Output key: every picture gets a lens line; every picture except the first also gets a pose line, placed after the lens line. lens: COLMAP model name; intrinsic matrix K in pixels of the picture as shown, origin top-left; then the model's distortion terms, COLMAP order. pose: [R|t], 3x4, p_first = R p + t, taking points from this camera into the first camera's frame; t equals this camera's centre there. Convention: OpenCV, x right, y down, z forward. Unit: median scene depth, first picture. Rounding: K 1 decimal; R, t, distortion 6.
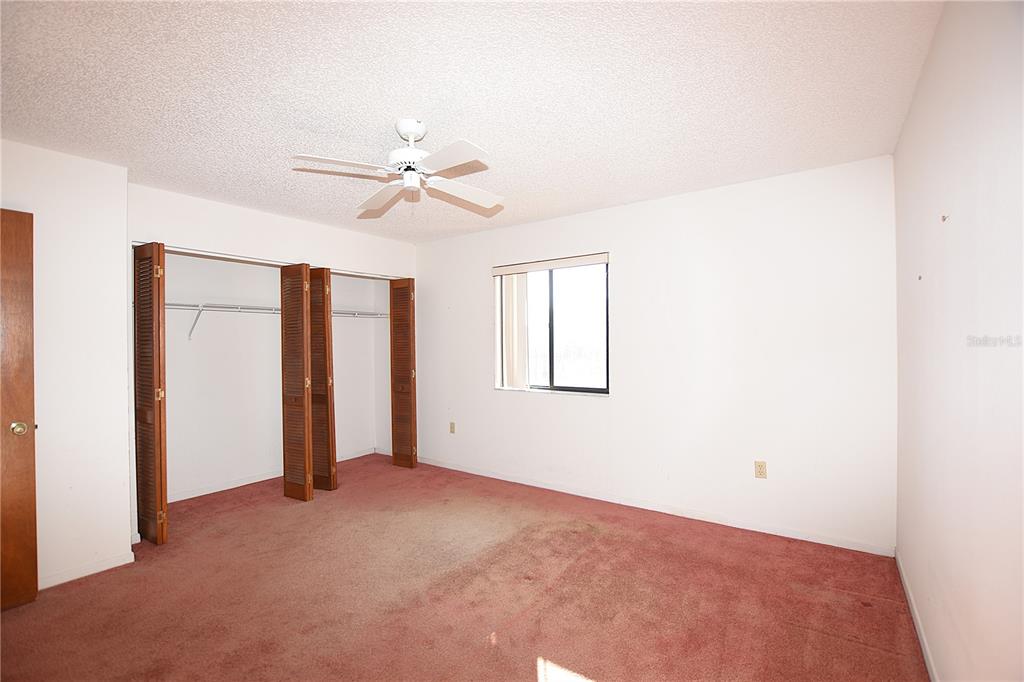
lens RADIAL K [[458.4, 0, 512.0], [0, 458.4, 341.0], [0, 0, 1]] dist [-0.028626, -0.000016]
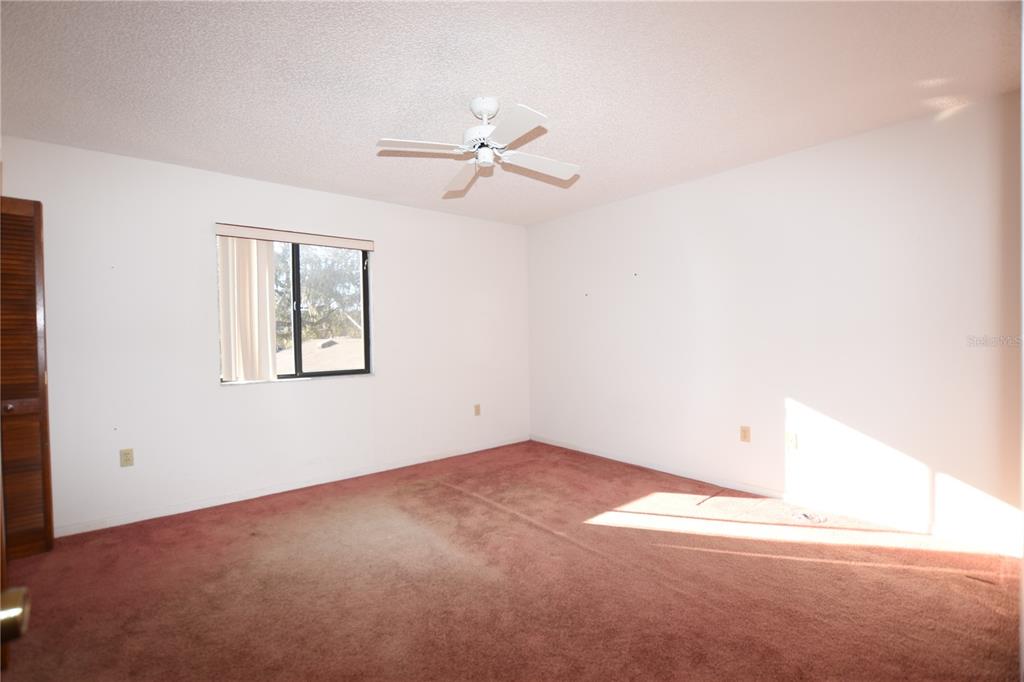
lens RADIAL K [[460.0, 0, 512.0], [0, 460.0, 341.0], [0, 0, 1]] dist [0.000410, 0.000021]
pose [[0.257506, -0.012222, 0.966199, -0.736029], [0.001879, 0.999924, 0.012148, 0.026253], [-0.966275, -0.001313, 0.257509, 0.392301]]
